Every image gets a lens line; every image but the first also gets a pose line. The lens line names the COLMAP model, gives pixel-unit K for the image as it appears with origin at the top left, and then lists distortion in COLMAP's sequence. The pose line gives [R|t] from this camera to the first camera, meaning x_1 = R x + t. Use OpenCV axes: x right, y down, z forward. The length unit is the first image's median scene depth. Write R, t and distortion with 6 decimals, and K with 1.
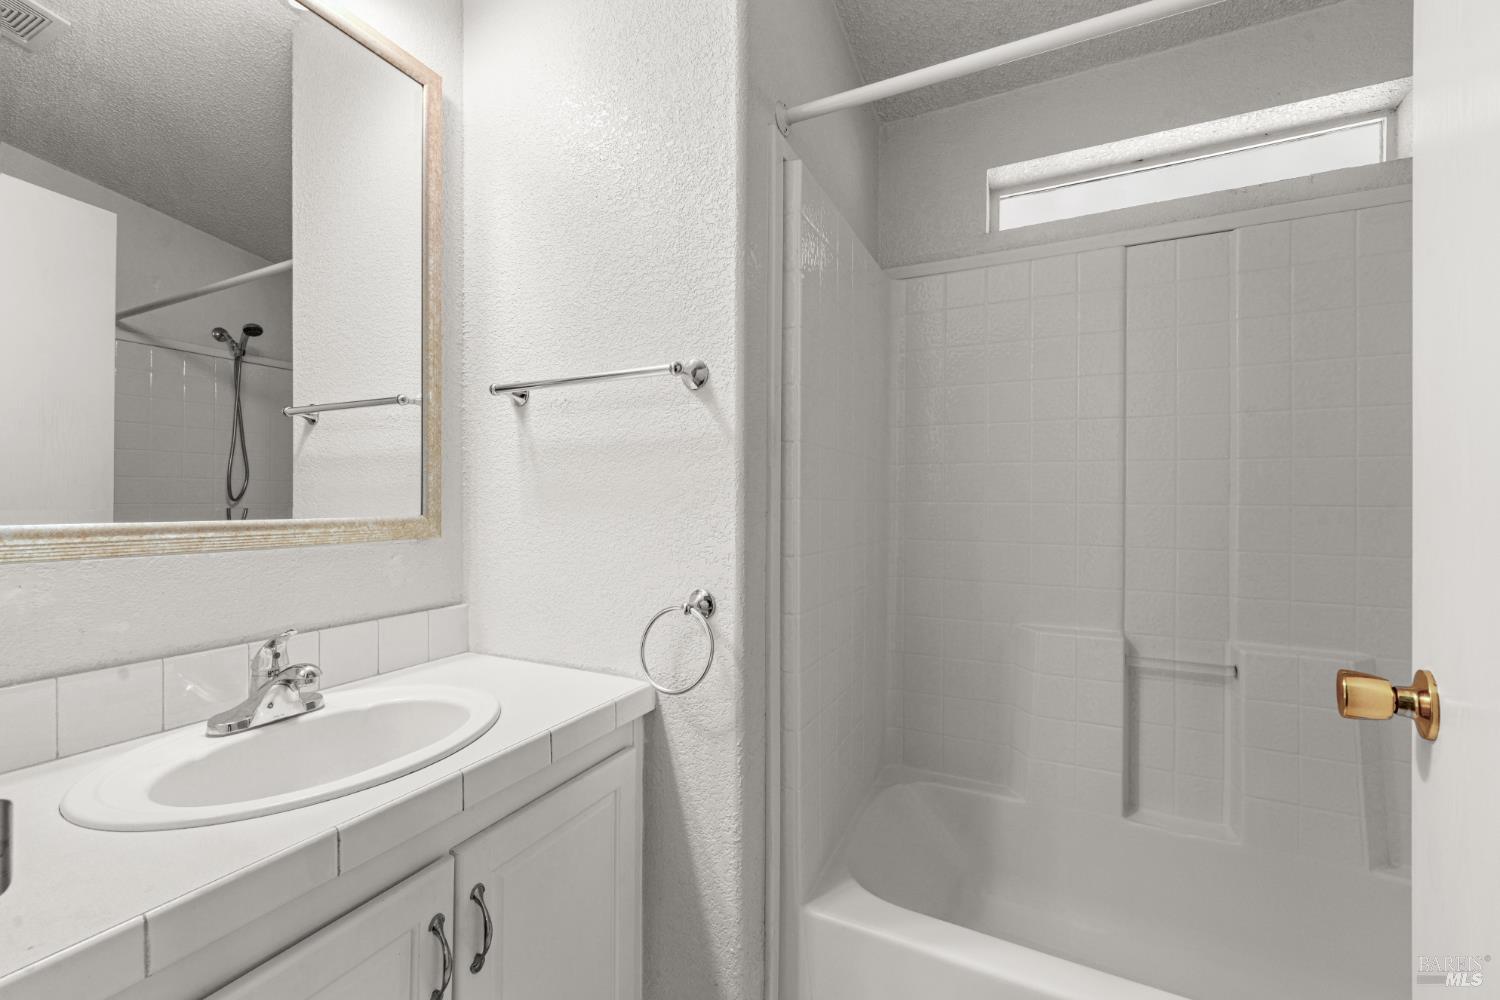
lens RADIAL K [[609.8, 0, 743.2], [0, 609.8, 495.0], [0, 0, 1]] dist [0.001711, -0.000320]
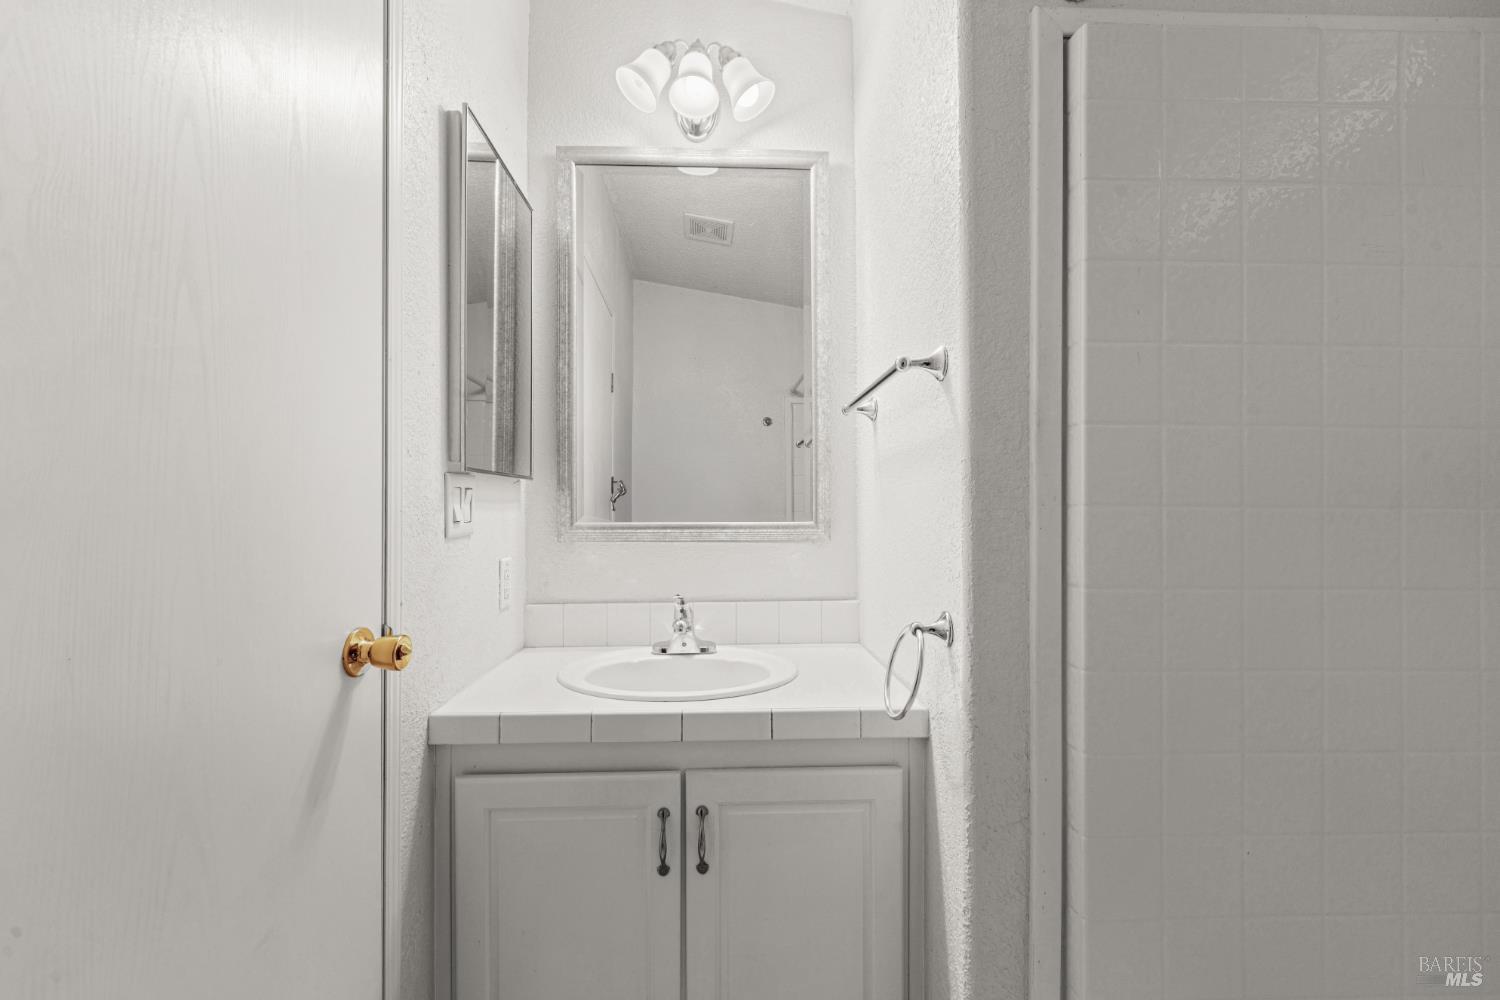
lens RADIAL K [[609.8, 0, 741.2], [0, 609.8, 507.6], [0, 0, 1]] dist [0.001711, -0.000320]
pose [[0.478714, -0.005437, -0.877954, 0.551503], [0.012056, 0.999927, 0.000381, 0.003459], [0.877888, -0.010767, 0.478745, 0.335823]]
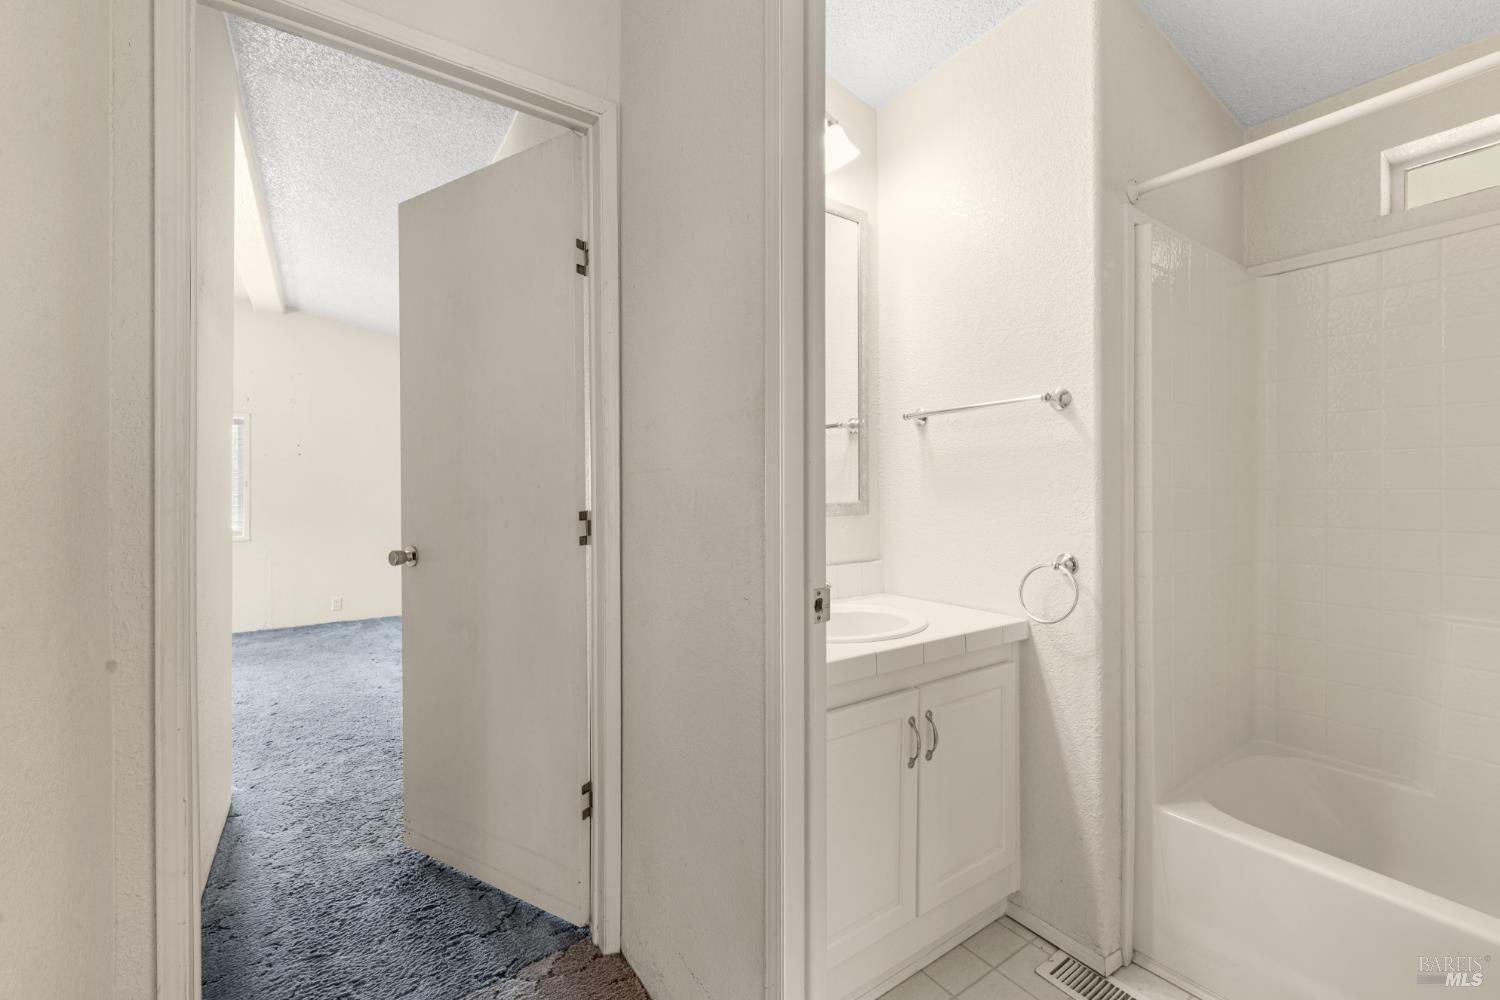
lens RADIAL K [[609.8, 0, 739.1], [0, 609.8, 489.6], [0, 0, 1]] dist [0.001711, -0.000320]
pose [[0.870609, -0.006369, -0.491934, -0.032944], [0.009906, 0.999940, 0.004586, -0.004608], [0.491875, -0.008866, 0.870621, -0.573352]]
